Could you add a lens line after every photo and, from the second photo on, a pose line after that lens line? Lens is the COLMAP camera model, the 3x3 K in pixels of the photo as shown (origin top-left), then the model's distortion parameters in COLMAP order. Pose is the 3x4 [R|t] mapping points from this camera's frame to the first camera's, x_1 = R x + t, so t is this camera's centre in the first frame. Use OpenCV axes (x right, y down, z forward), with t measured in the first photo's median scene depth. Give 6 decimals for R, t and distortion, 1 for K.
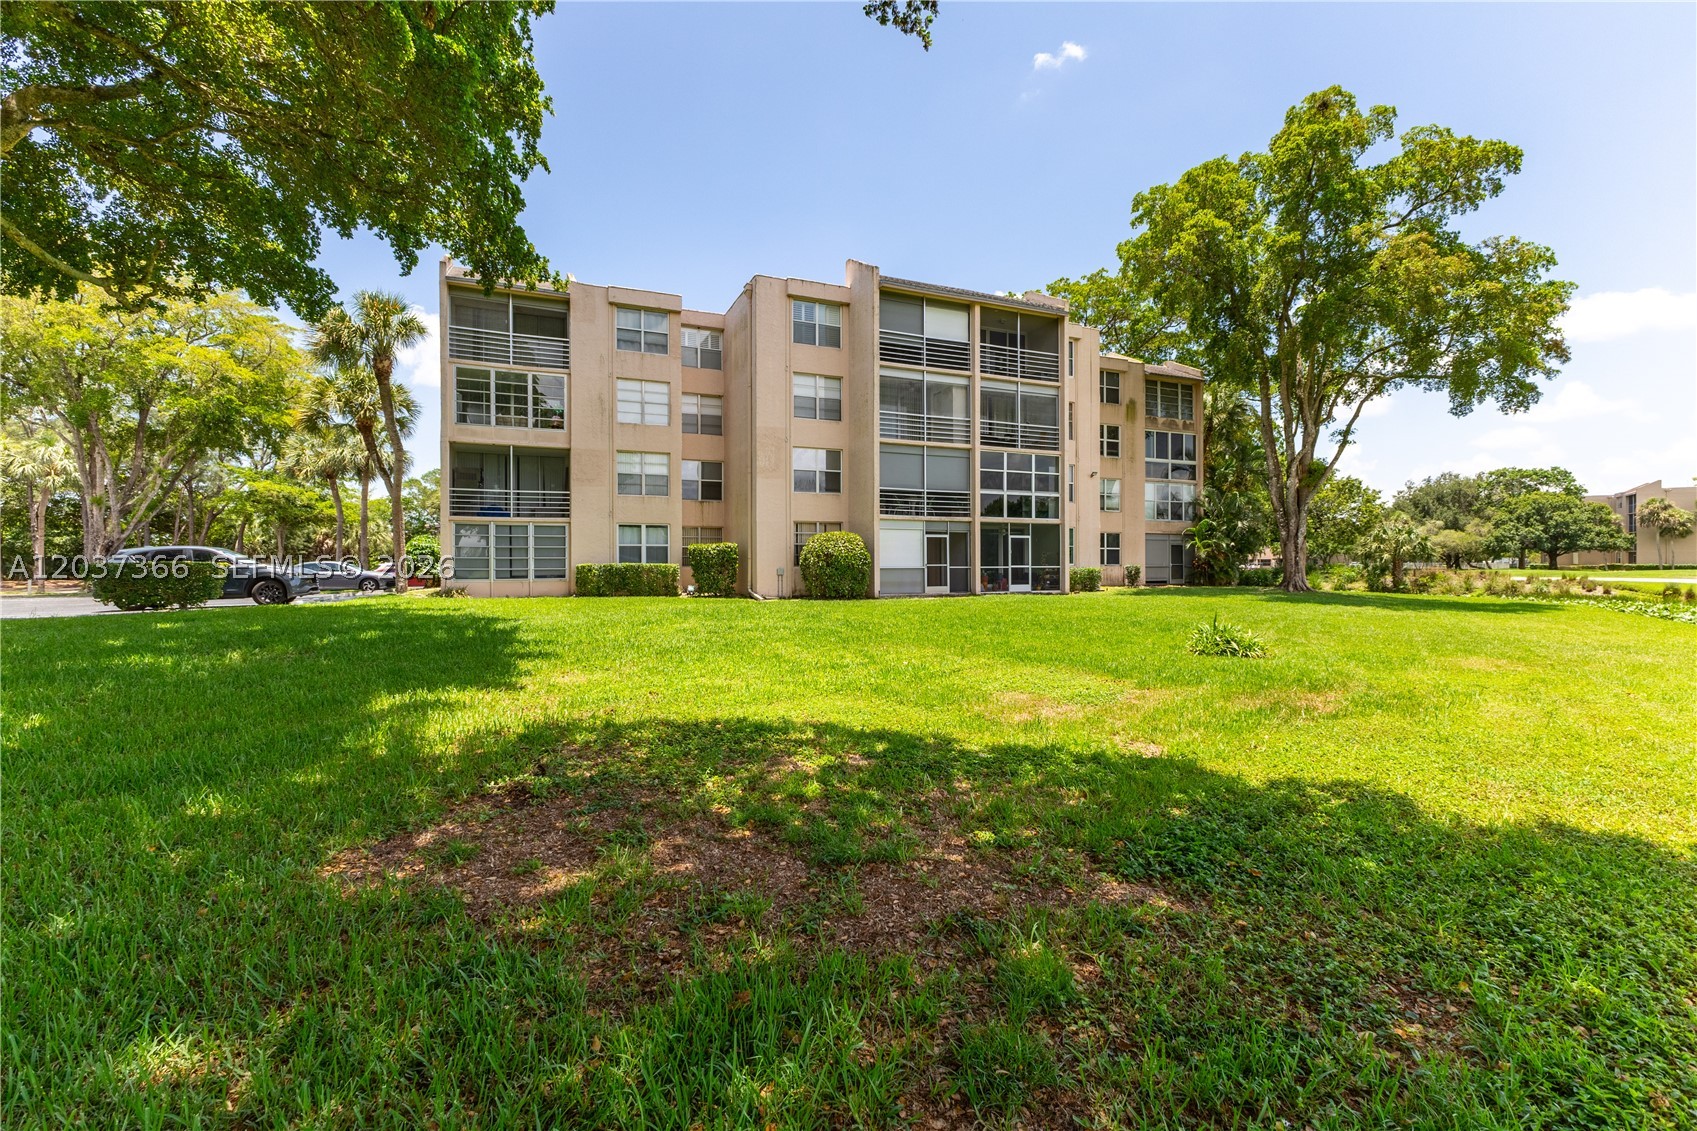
lens RADIAL K [[706.9, 0, 848.5], [0, 706.9, 565.5], [0, 0, 1]] dist [0.000613, -0.000010]
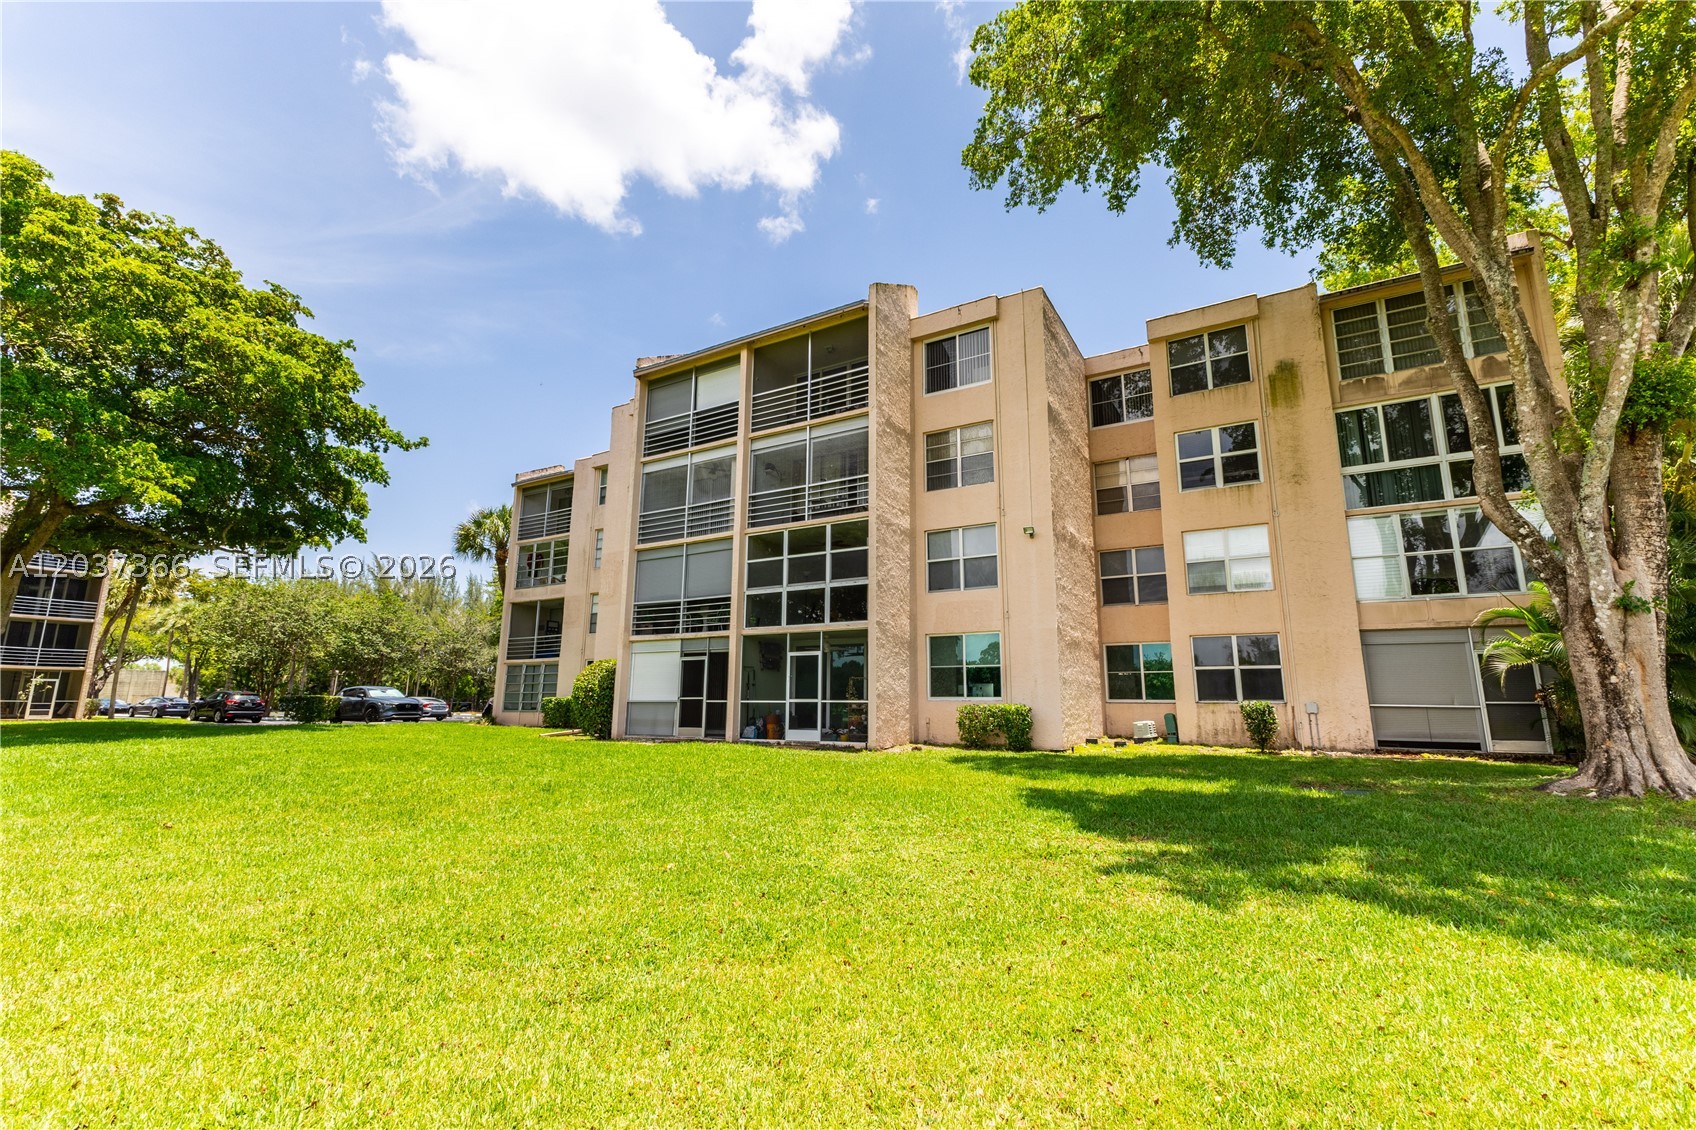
lens RADIAL K [[706.5, 0, 848.0], [0, 706.5, 565.0], [0, 0, 1]] dist [0.000613, -0.000010]
pose [[0.607711, -0.146471, -0.780534, 0.784284], [-0.006556, 0.981886, -0.189360, 0.001659], [0.794131, 0.120194, 0.595743, 0.642916]]
